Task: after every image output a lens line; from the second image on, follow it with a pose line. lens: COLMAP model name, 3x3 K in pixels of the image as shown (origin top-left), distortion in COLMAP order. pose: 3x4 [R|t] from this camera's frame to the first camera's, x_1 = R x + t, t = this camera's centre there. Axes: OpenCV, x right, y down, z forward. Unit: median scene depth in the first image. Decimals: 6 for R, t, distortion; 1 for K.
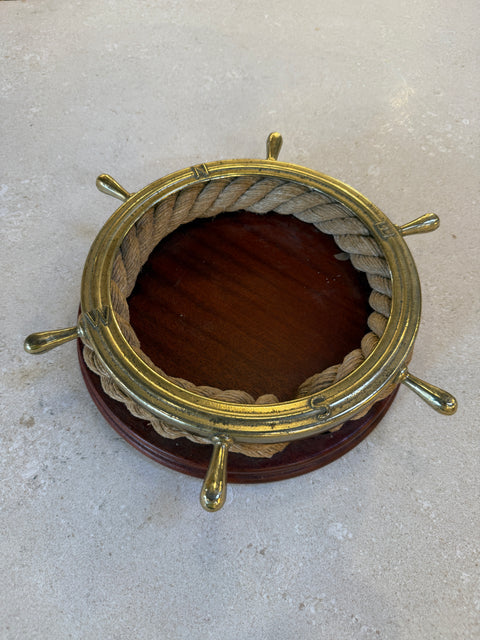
lens RADIAL K [[464.3, 0, 235.6], [0, 464.3, 324.0], [0, 0, 1]] dist [-0.027637, 0.005124]
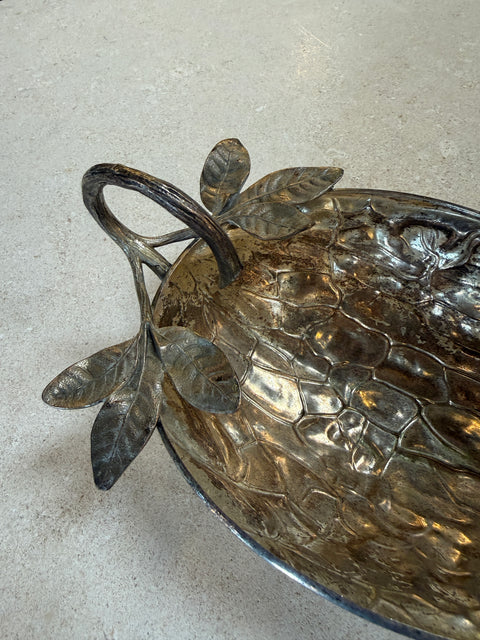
lens RADIAL K [[457.0, 0, 236.3], [0, 457.0, 294.3], [0, 0, 1]] dist [0.009620, 0.002943]
pose [[0.936727, -0.336563, 0.096269, -0.188834], [0.337754, 0.941225, 0.004132, -0.376025], [-0.092002, 0.028645, 0.995347, 0.595782]]
